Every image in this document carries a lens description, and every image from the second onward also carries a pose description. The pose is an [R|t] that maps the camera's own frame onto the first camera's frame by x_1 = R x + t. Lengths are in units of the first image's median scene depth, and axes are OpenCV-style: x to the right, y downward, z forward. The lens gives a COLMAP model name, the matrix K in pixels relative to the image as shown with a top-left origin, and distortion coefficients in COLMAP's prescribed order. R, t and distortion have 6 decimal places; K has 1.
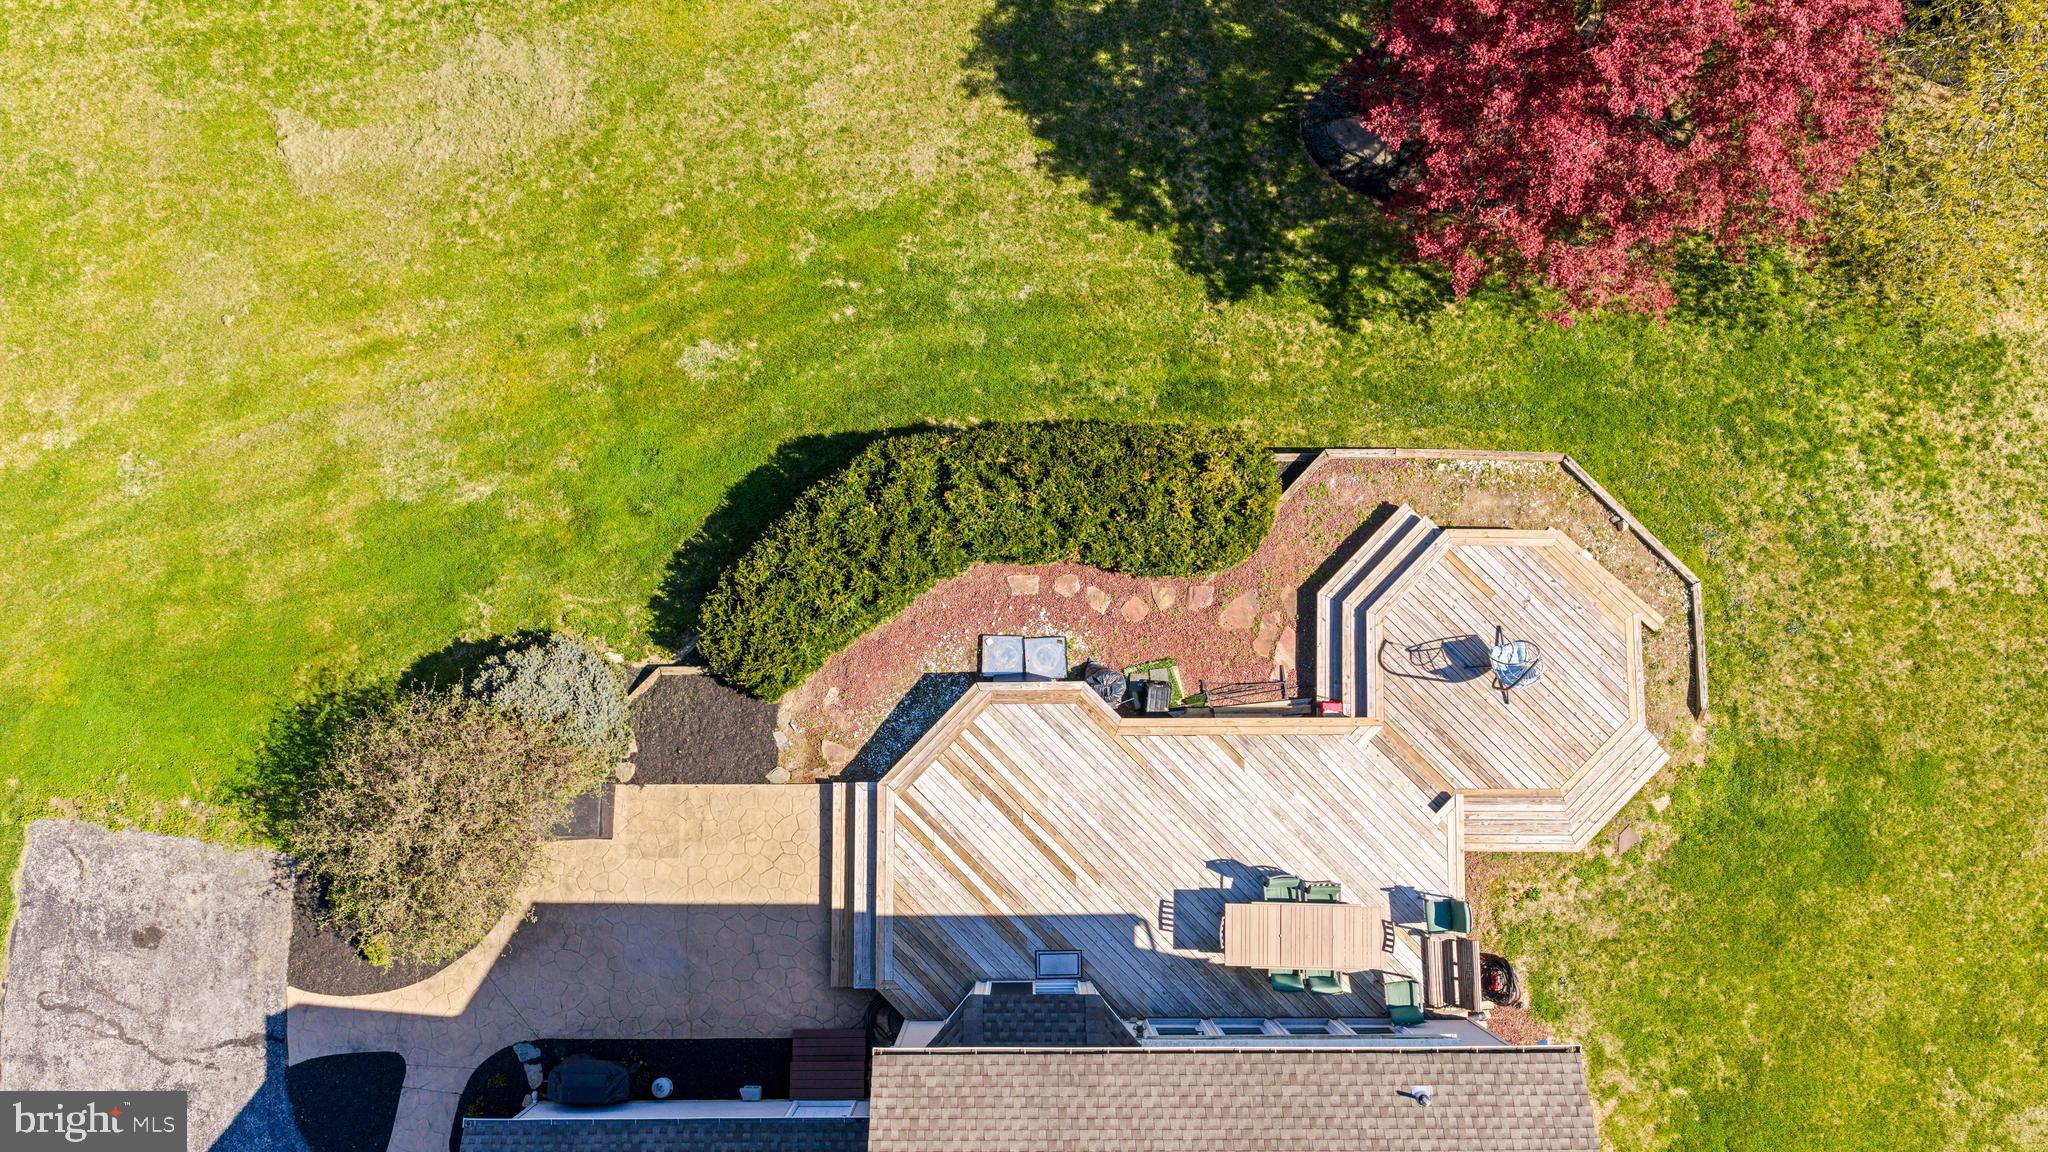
lens RADIAL K [[1701.9, 0, 1022.1], [0, 1701.9, 585.2], [0, 0, 1]] dist [0.033889, -0.067898]
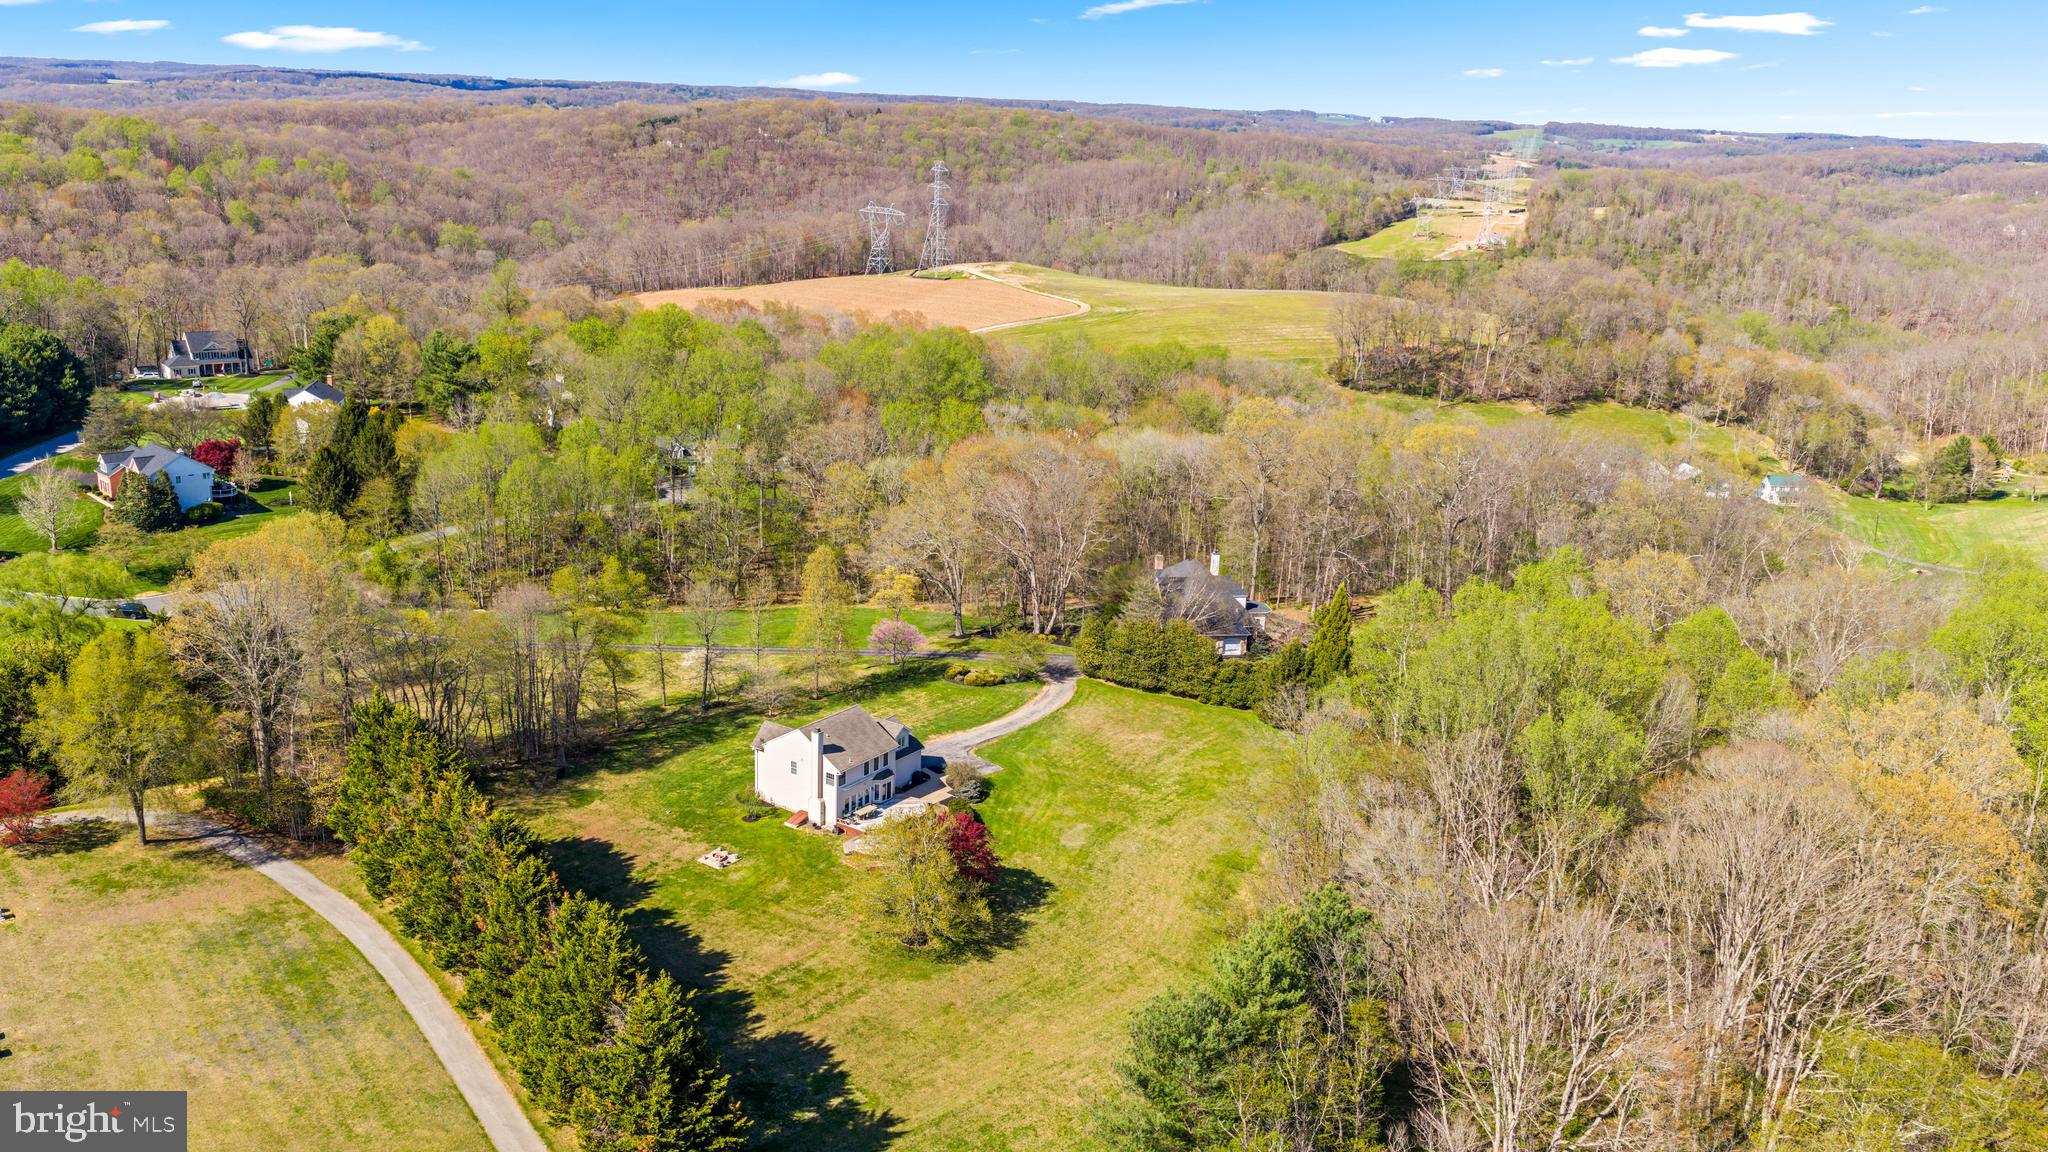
lens RADIAL K [[1701.9, 0, 1022.1], [0, 1701.9, 585.2], [0, 0, 1]] dist [0.033889, -0.067898]
pose [[-0.565829, 0.203036, -0.799133, 4.353688], [-0.823802, -0.098721, 0.558215, -3.421109], [0.034447, 0.974182, 0.223121, -1.091693]]
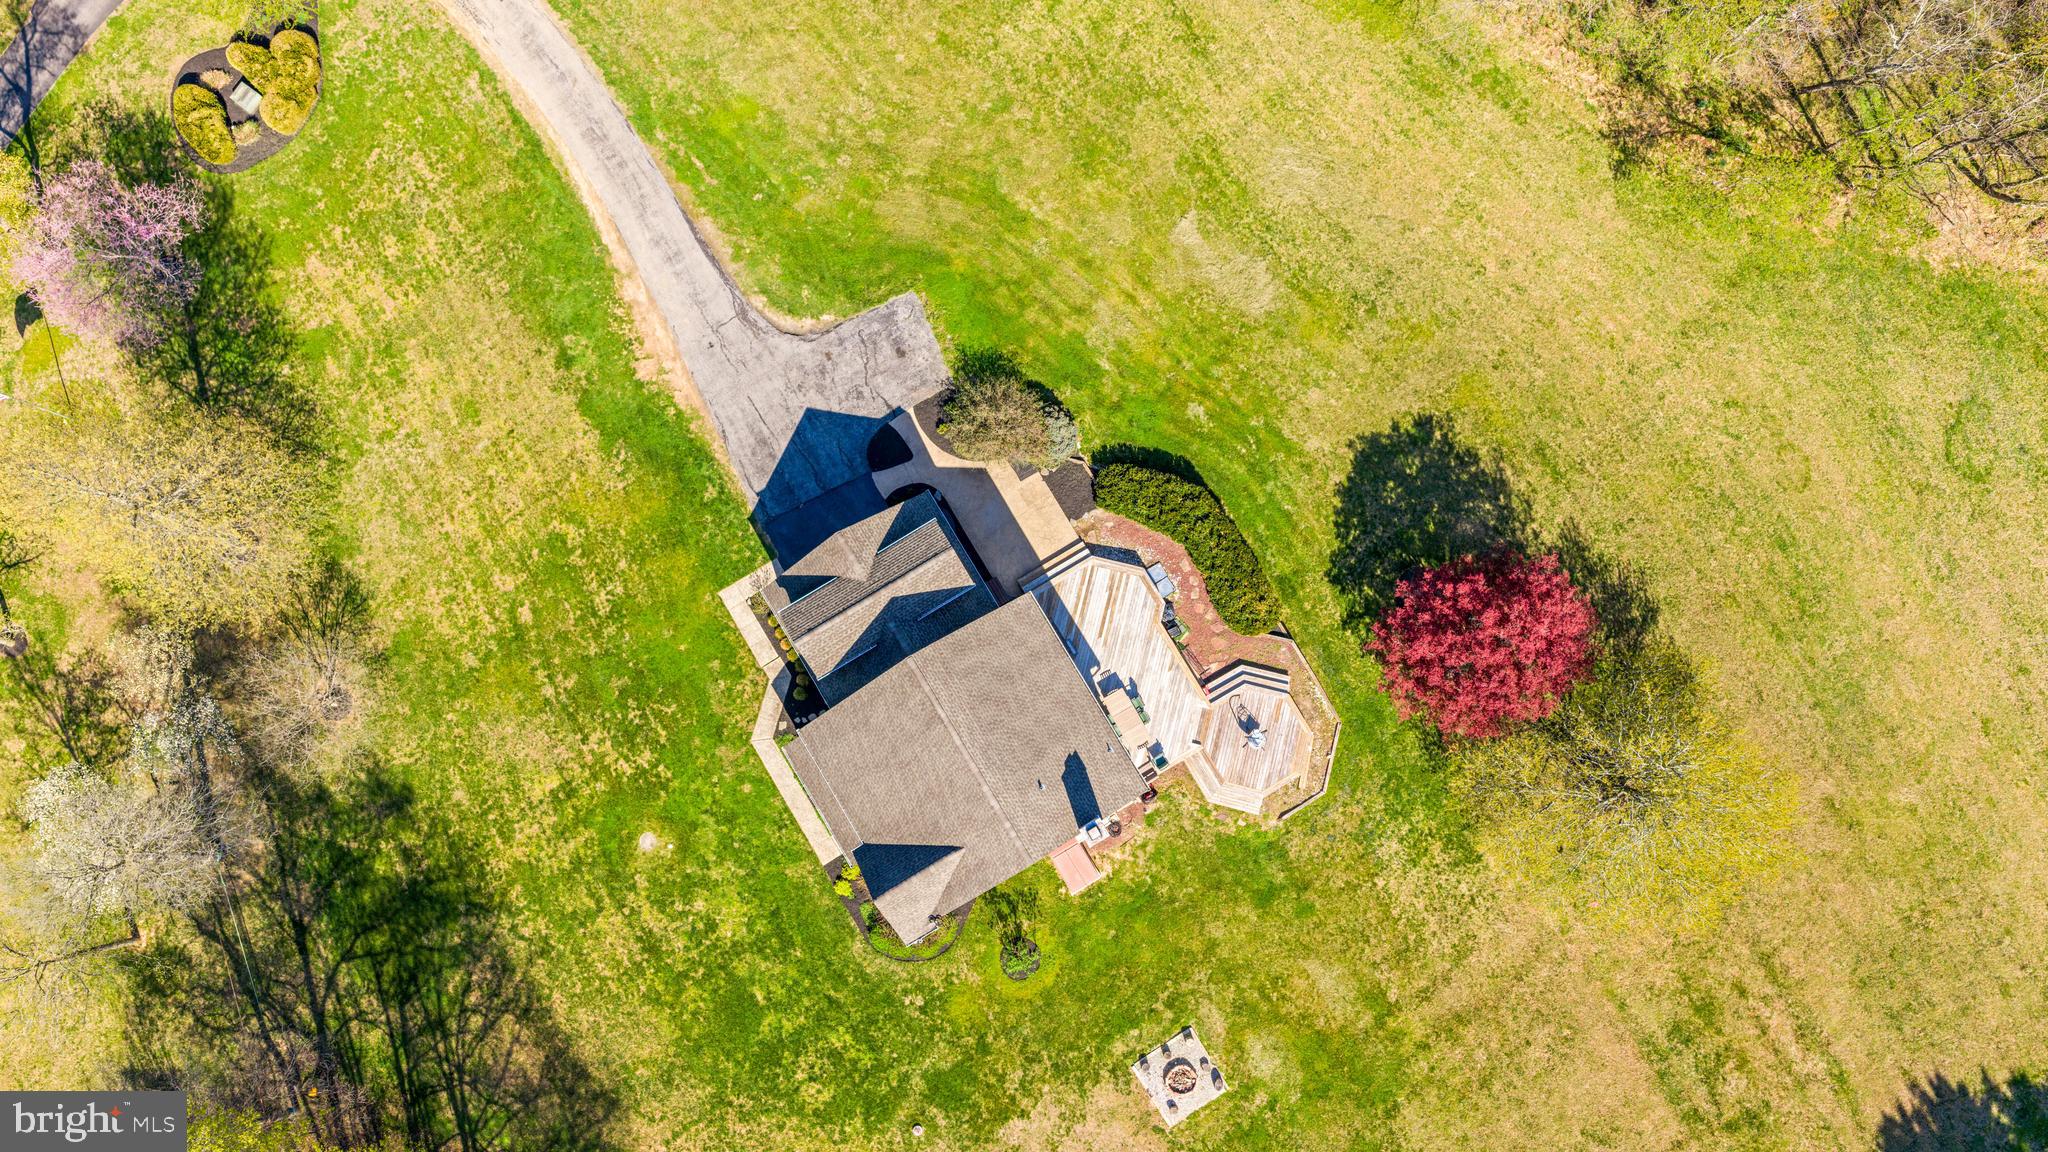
lens RADIAL K [[1701.9, 0, 1022.1], [0, 1701.9, 585.2], [0, 0, 1]] dist [0.033889, -0.067898]
pose [[0.511132, 0.854696, -0.090769, 0.135383], [-0.854461, 0.516714, 0.053887, 0.087885], [0.092959, 0.050015, 0.994413, -1.594667]]
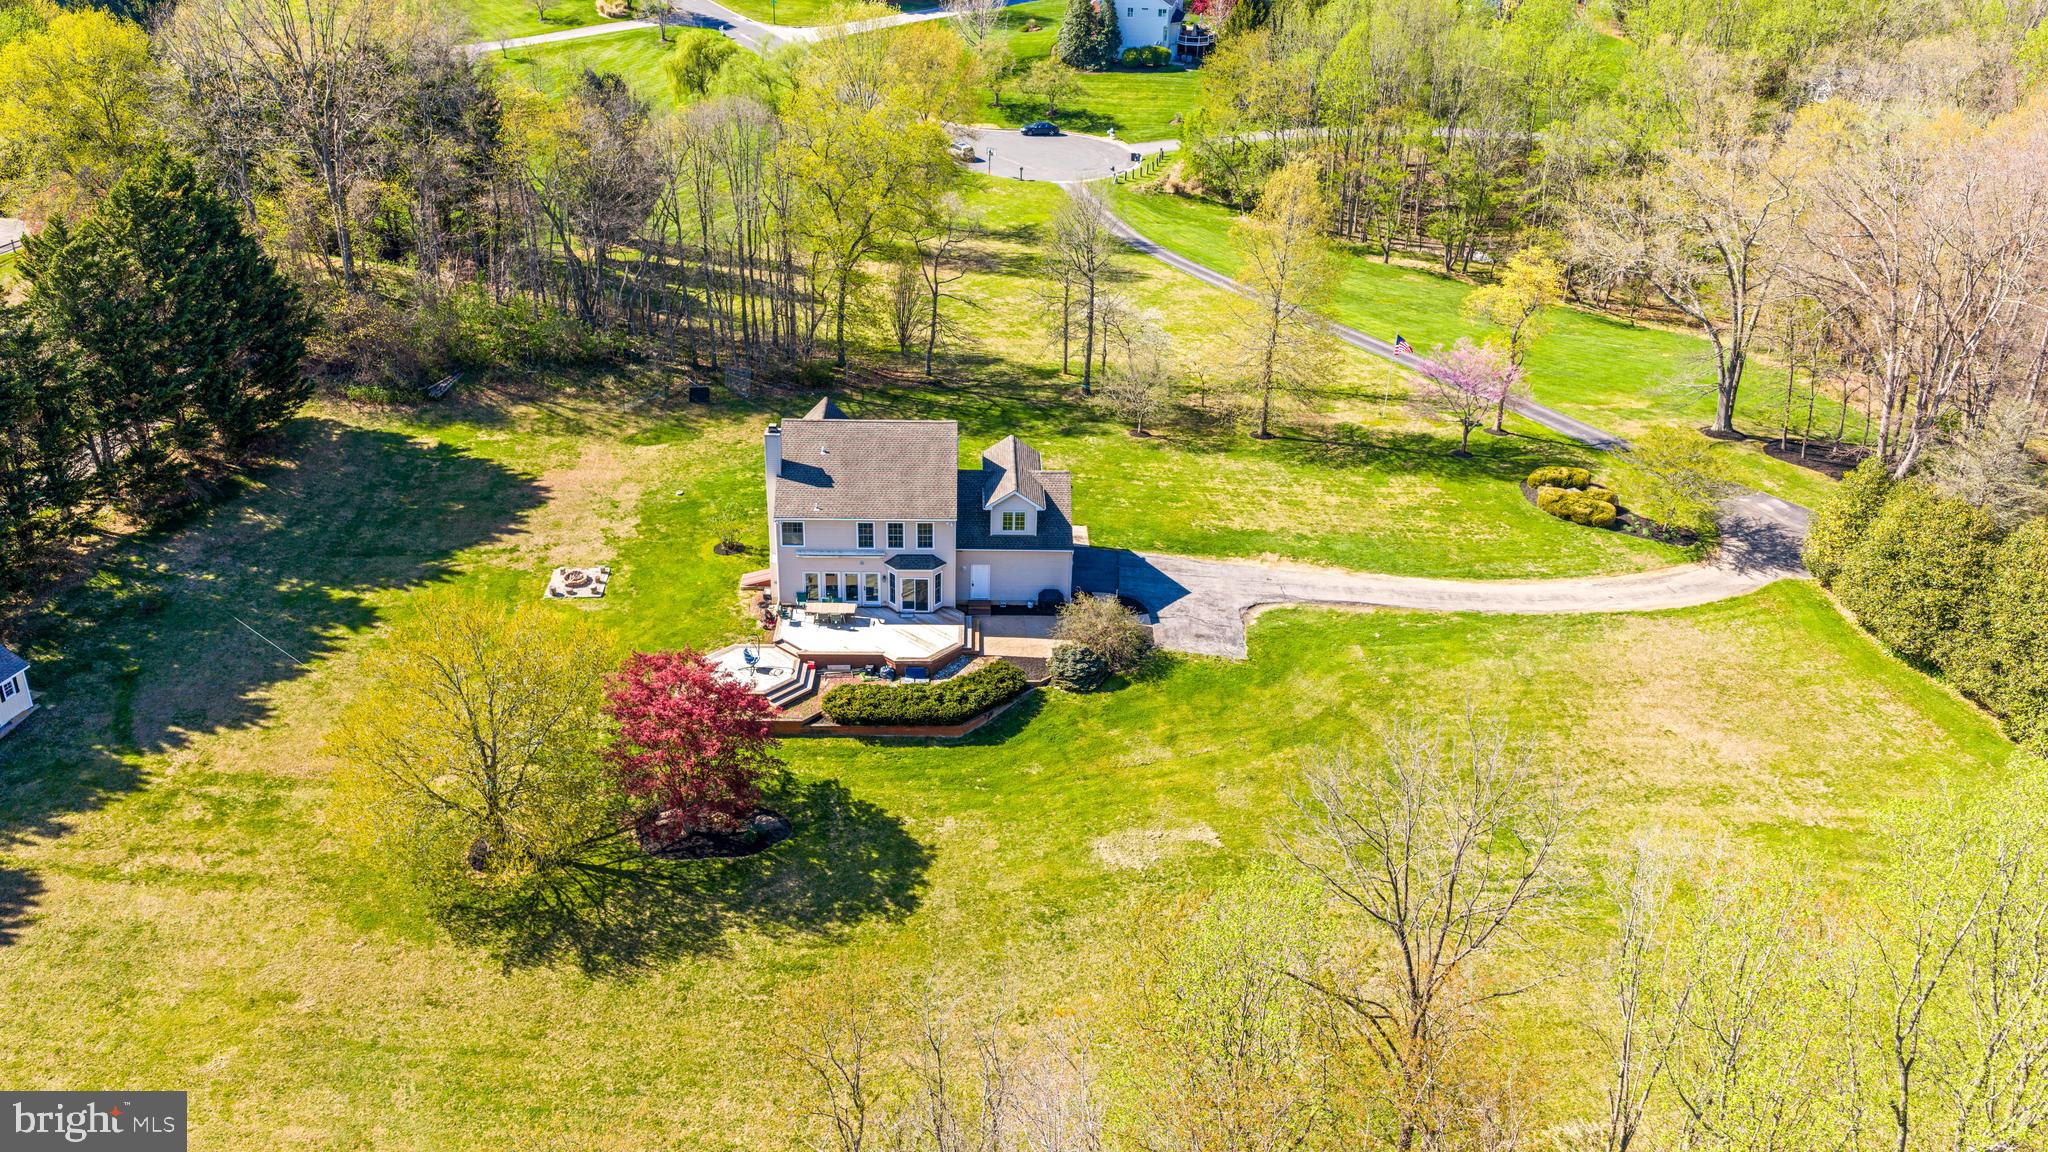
lens RADIAL K [[1701.9, 0, 1022.1], [0, 1701.9, 585.2], [0, 0, 1]] dist [0.033889, -0.067898]
pose [[-0.999542, -0.009522, -0.028722, -0.096386], [-0.022841, -0.385166, 0.922565, -2.597636], [-0.019848, 0.922798, 0.384772, -0.273607]]
